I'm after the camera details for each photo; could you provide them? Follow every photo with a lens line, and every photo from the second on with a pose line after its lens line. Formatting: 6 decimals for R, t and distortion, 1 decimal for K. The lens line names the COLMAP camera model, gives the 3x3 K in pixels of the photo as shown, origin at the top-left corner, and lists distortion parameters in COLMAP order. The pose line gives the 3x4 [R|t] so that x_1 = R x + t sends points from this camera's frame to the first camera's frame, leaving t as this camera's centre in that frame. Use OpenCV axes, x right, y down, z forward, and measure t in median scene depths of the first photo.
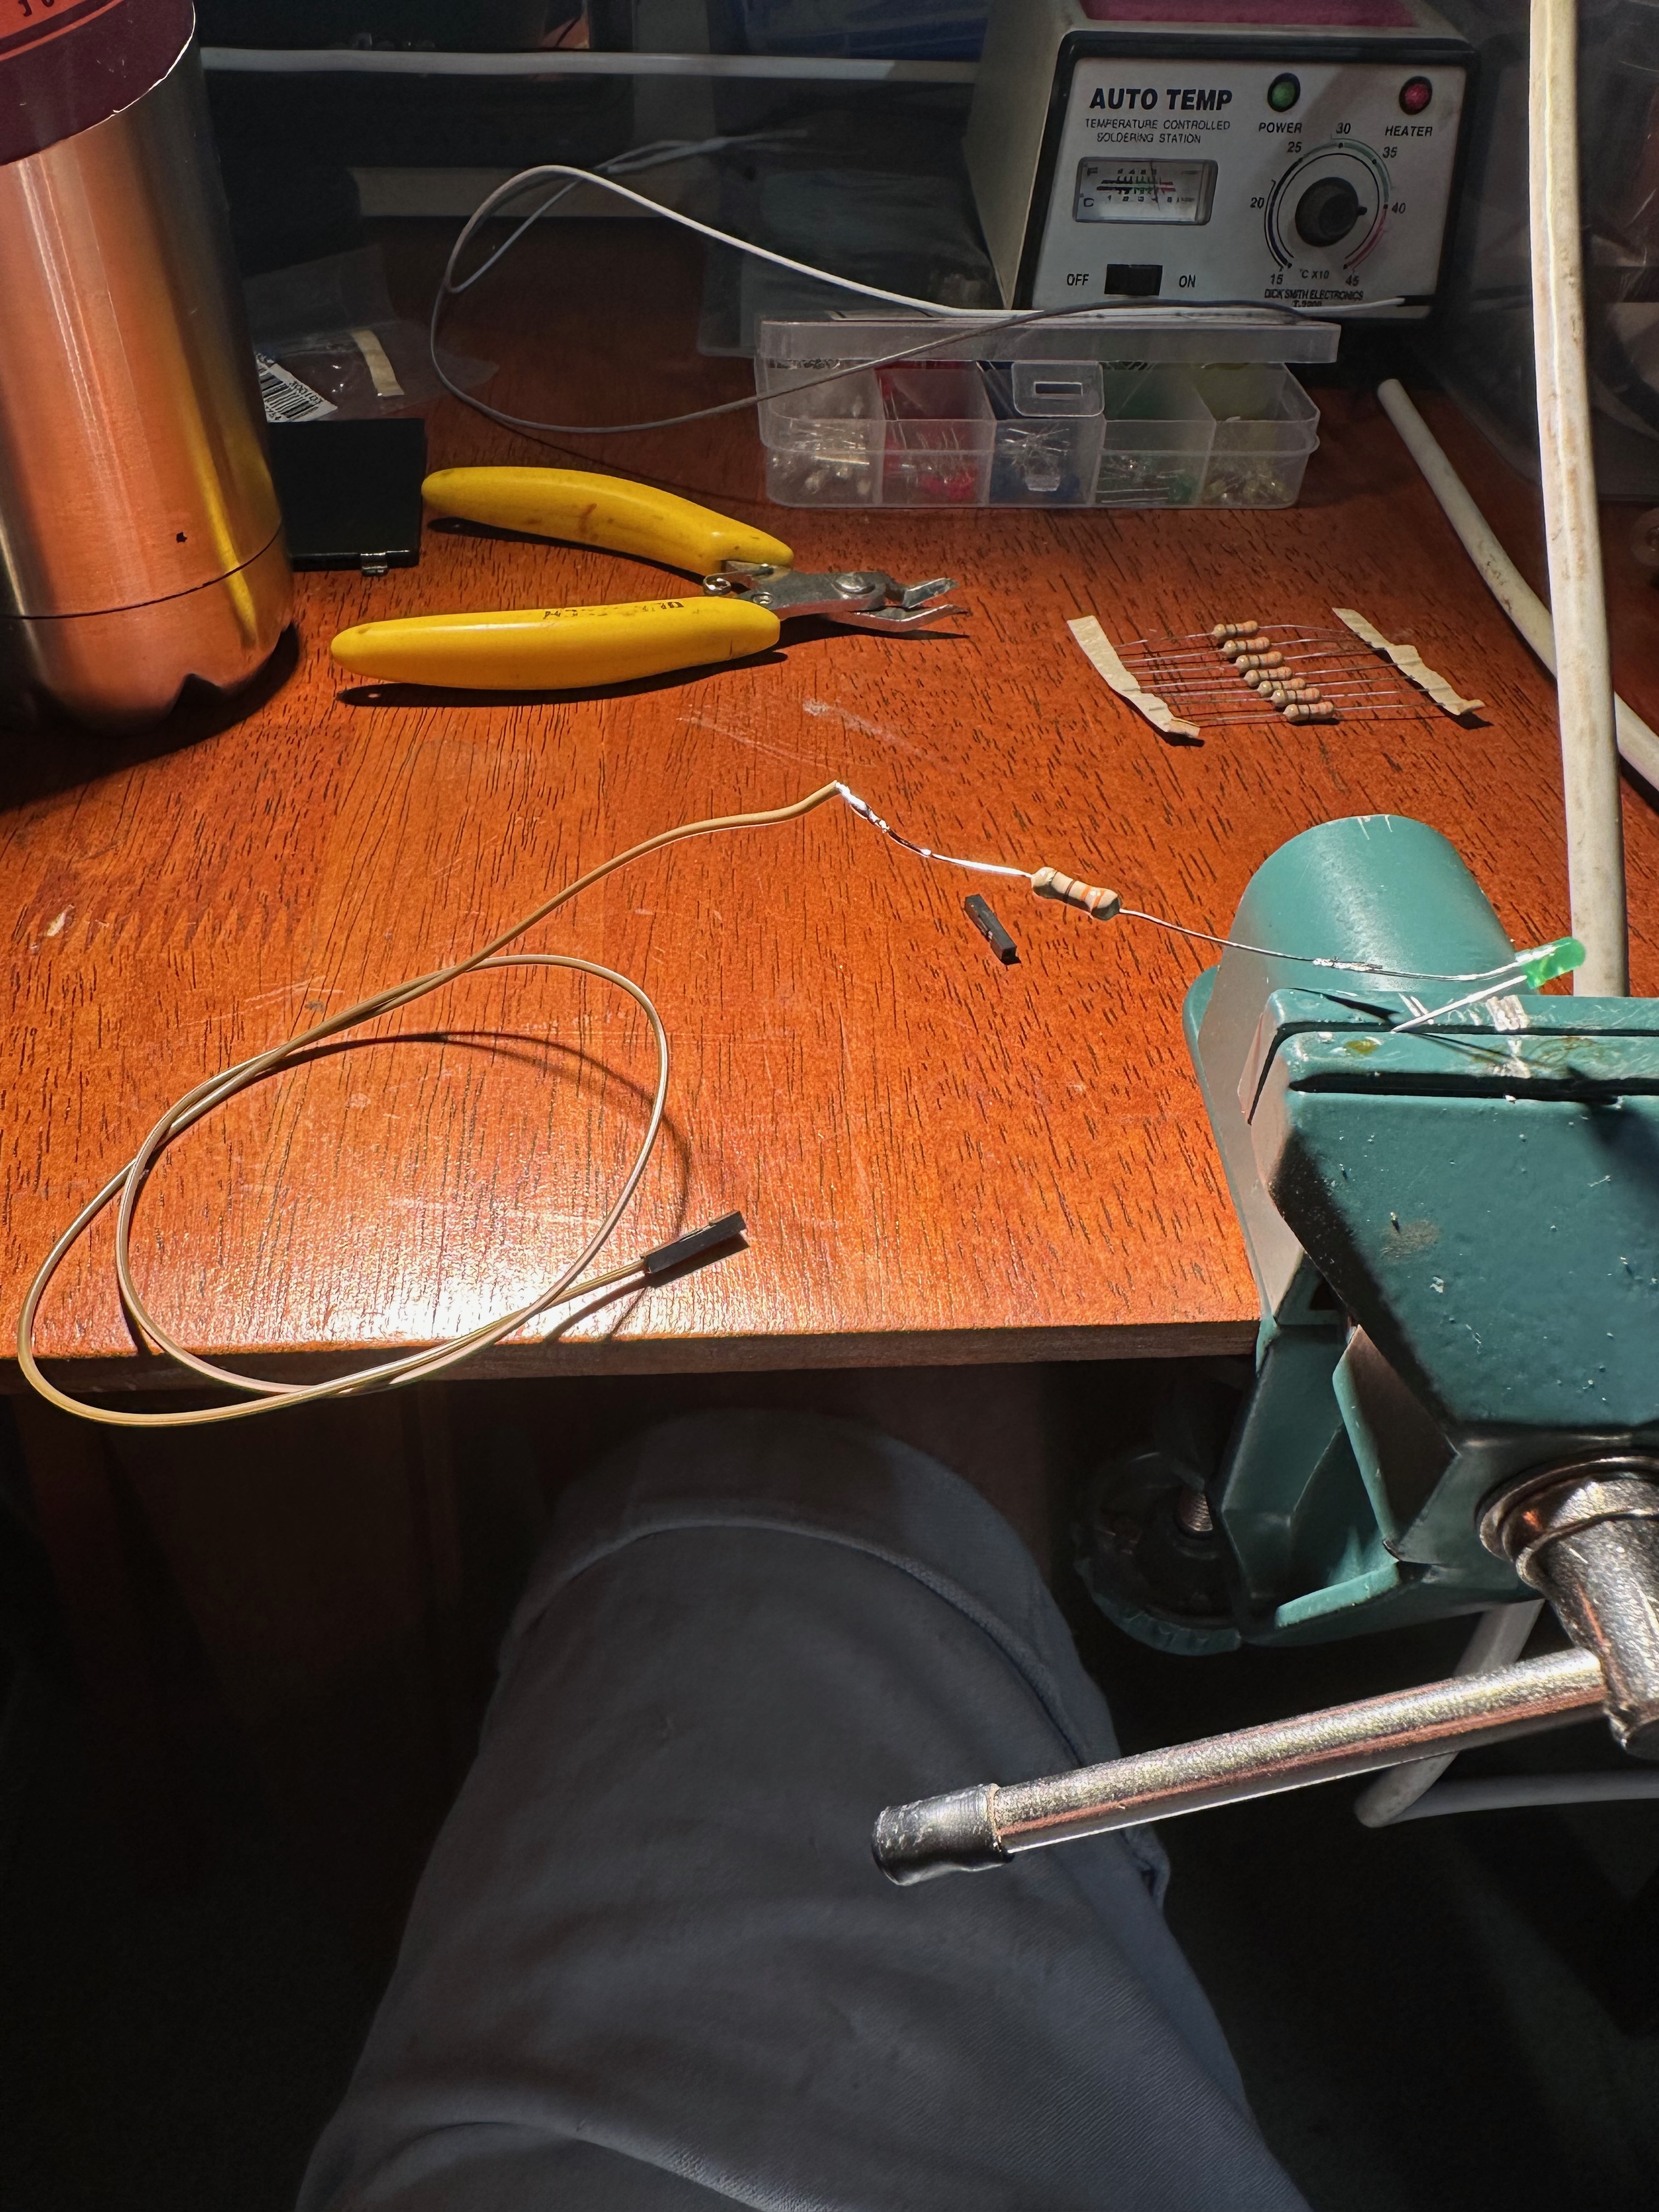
lens RADIAL K [[1569.7, 0, 738.6], [0, 1569.7, 1050.2], [0, 0, 1]] dist [-0.003628, -0.002537]
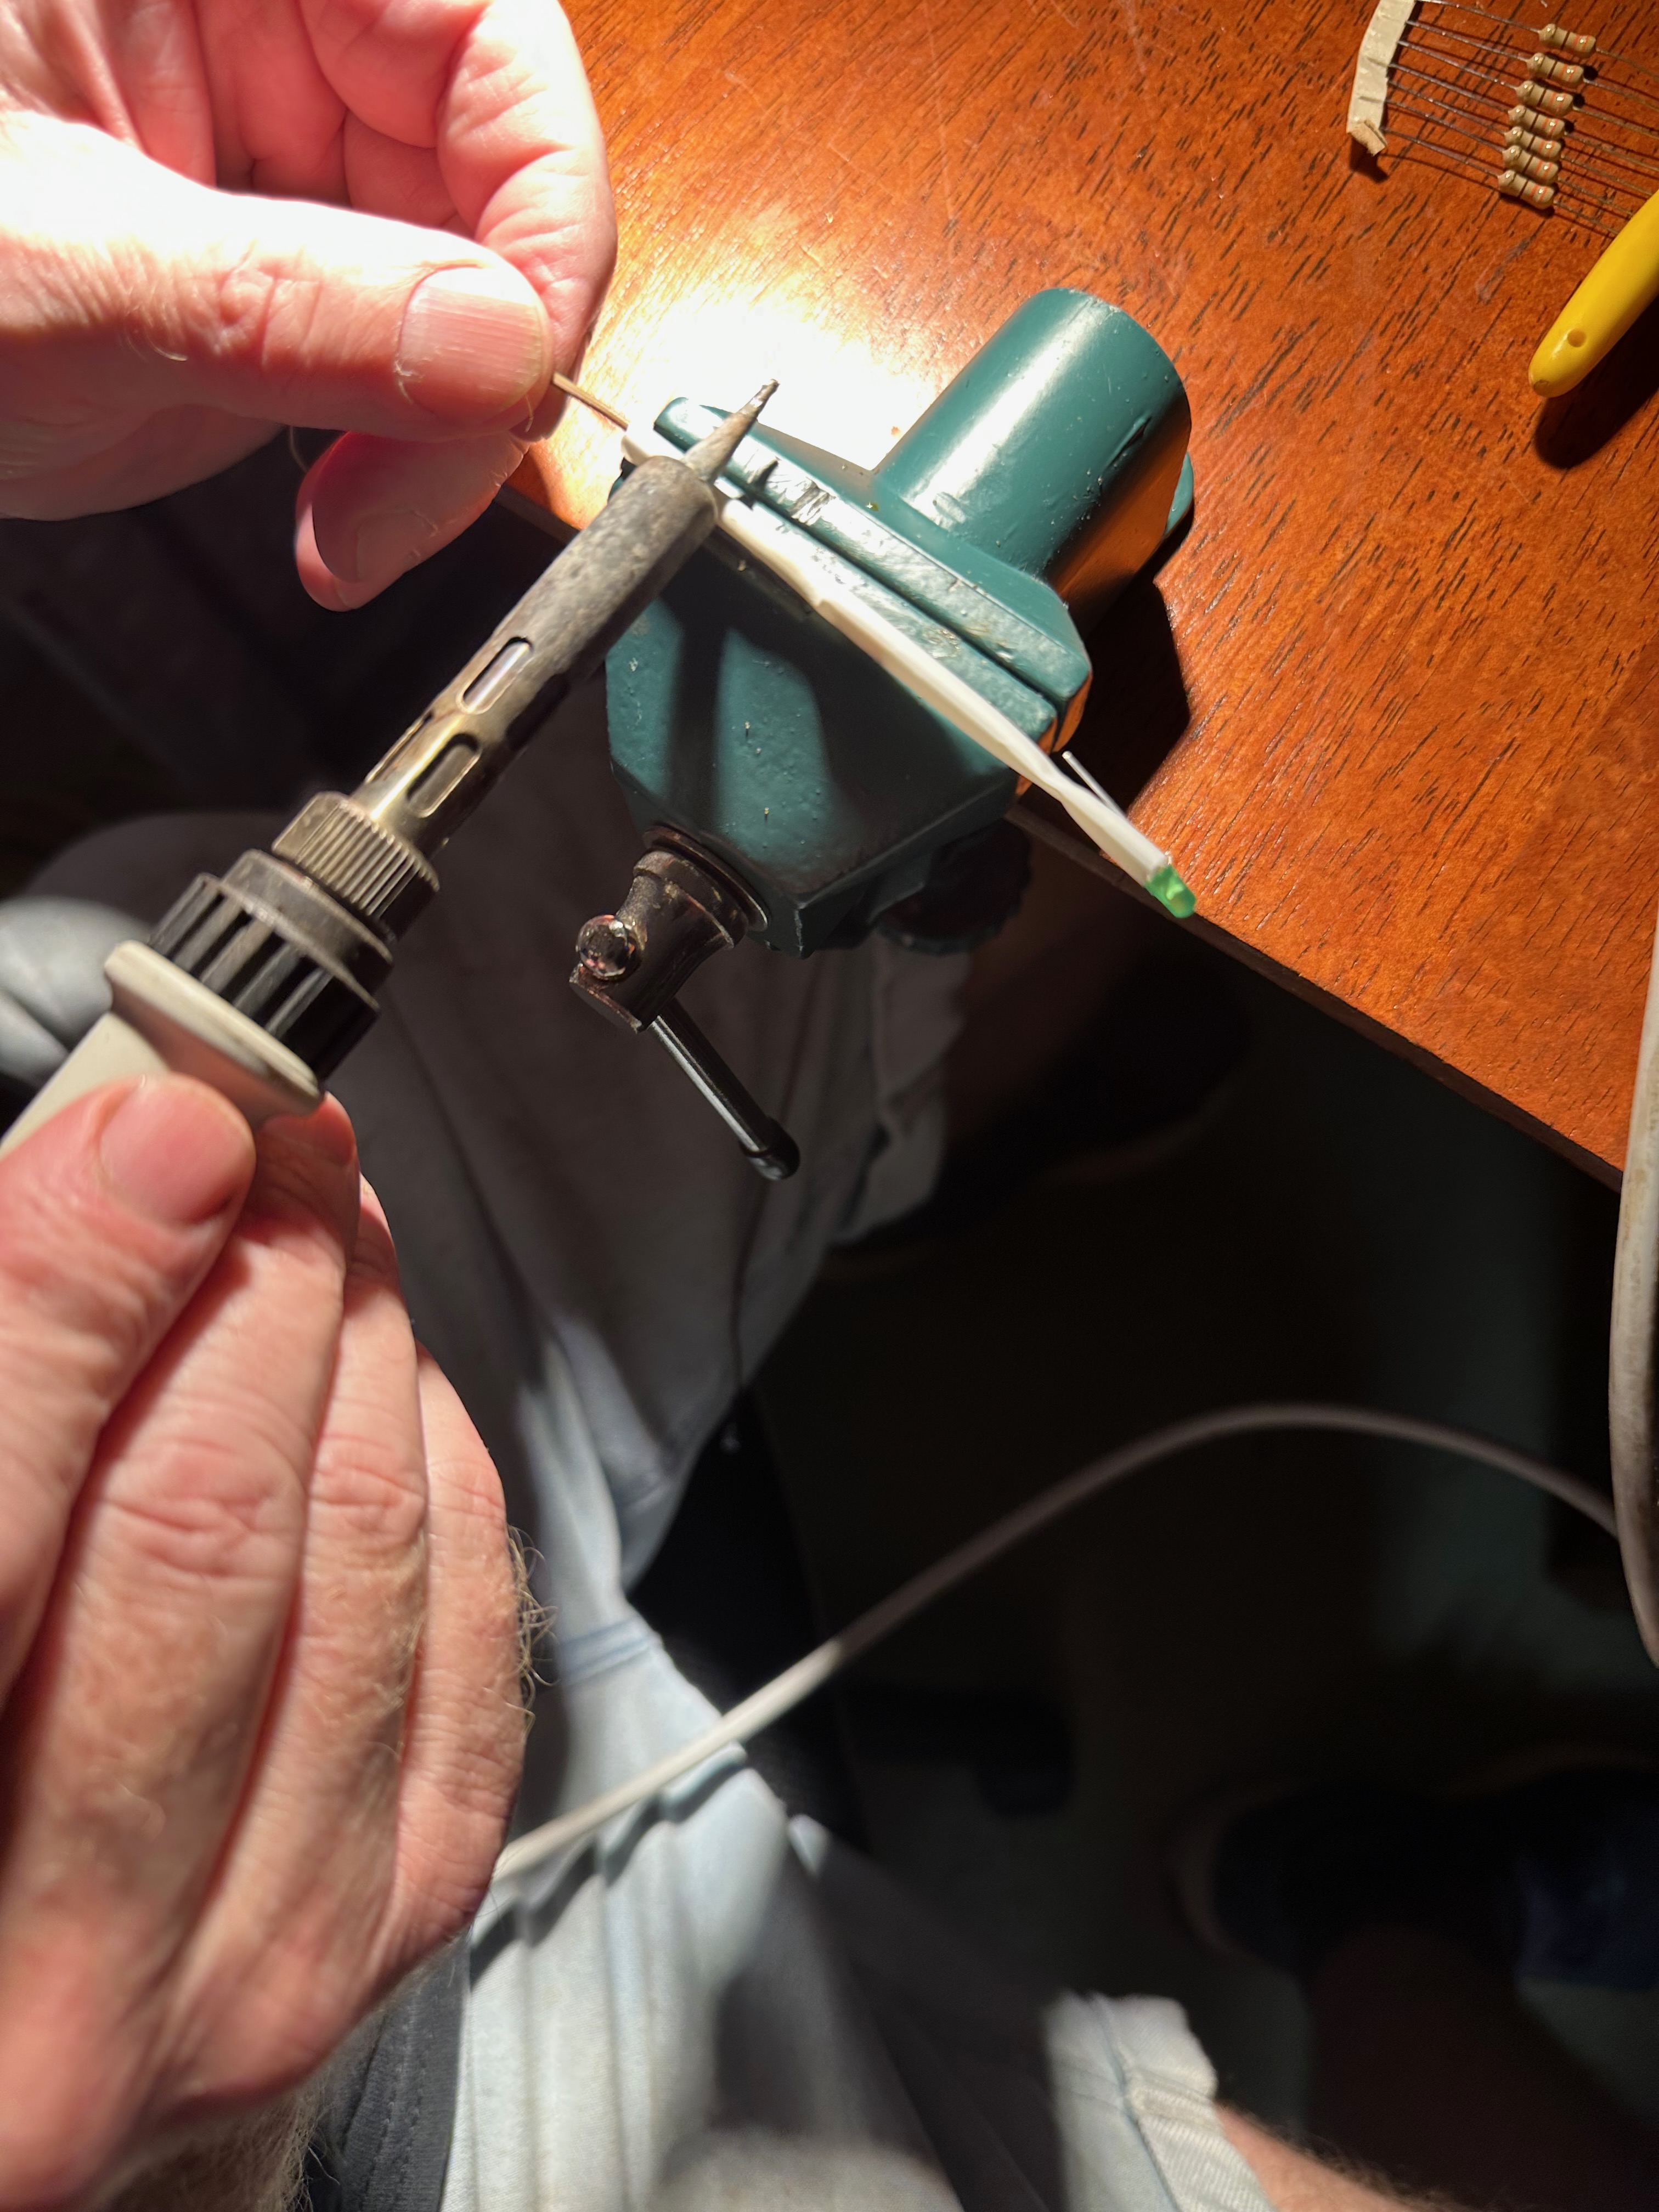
lens RADIAL K [[1571.5, 0, 836.2], [0, 1571.5, 1148.2], [0, 0, 1]] dist [-0.038886, 0.009043]
pose [[0.791022, 0.588234, -0.168123, 0.580776], [-0.393817, 0.699888, 0.595874, -0.227705], [0.468181, -0.405139, 0.785283, -0.063433]]
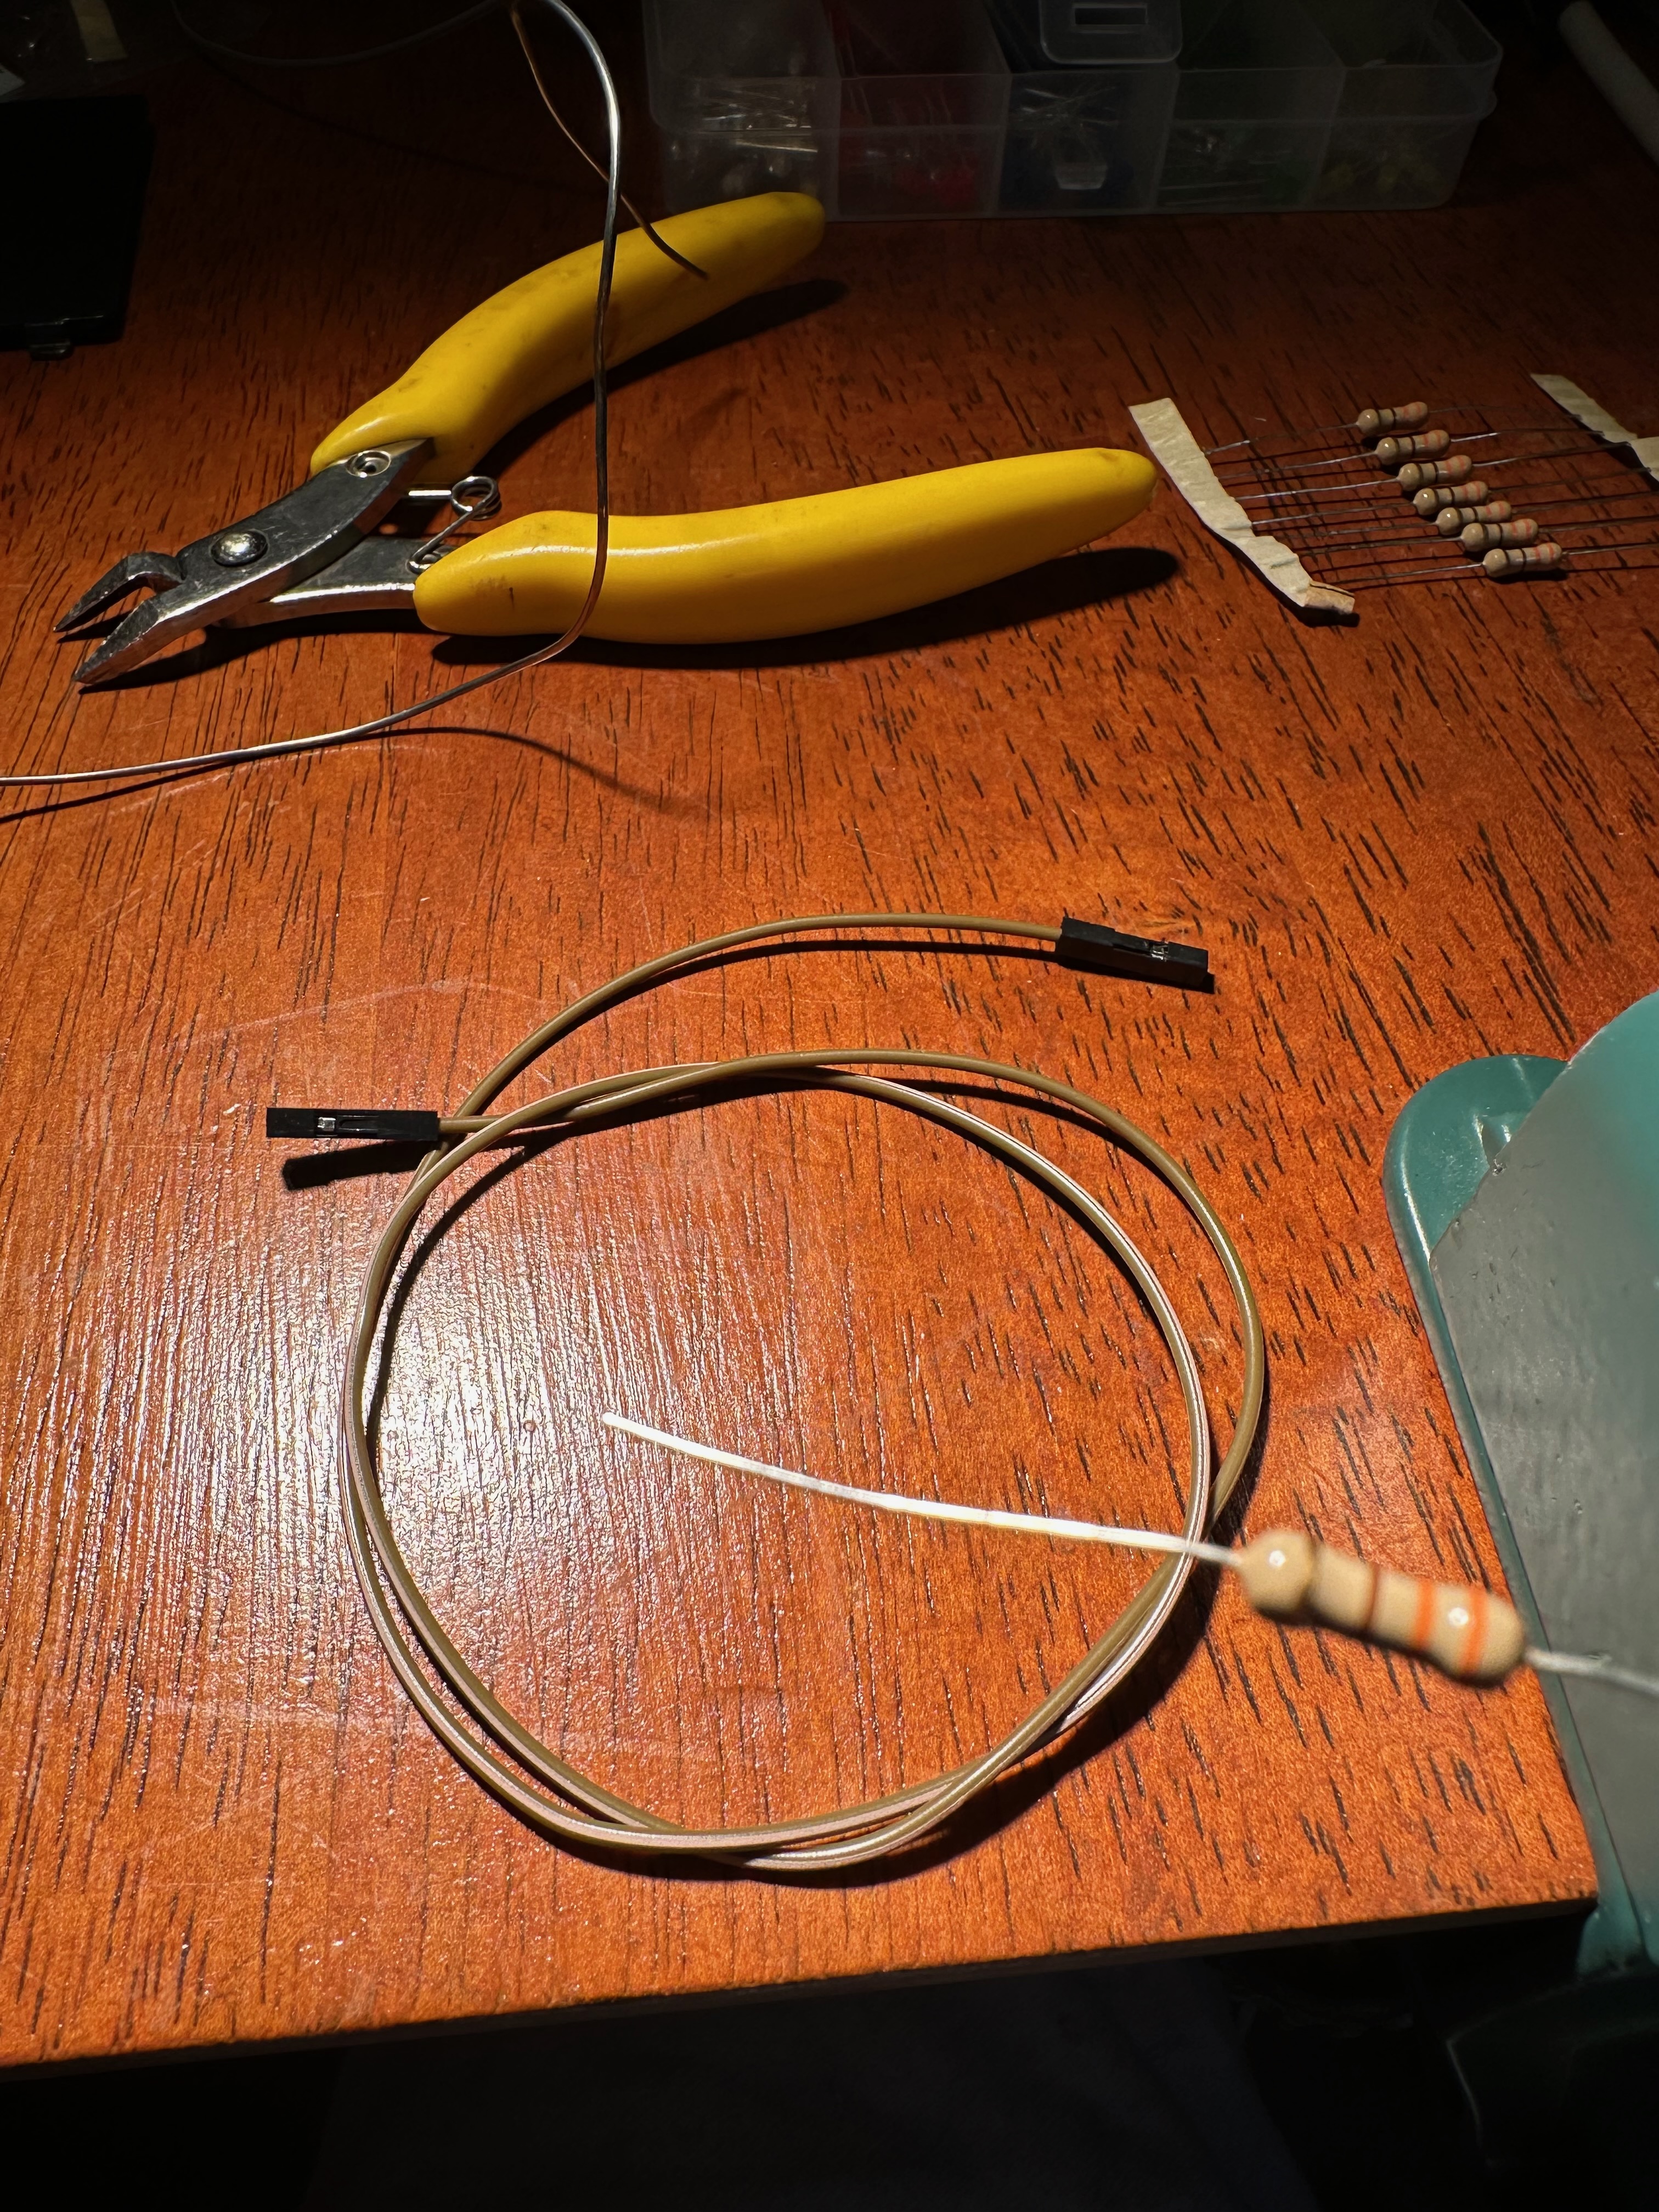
lens RADIAL K [[1569.7, 0, 738.6], [0, 1569.7, 1050.2], [0, 0, 1]] dist [-0.003628, -0.002537]
pose [[0.999244, -0.034319, 0.018259, 0.036176], [0.030943, 0.986497, 0.160828, -0.154011], [-0.023531, -0.160142, 0.986814, 0.412986]]
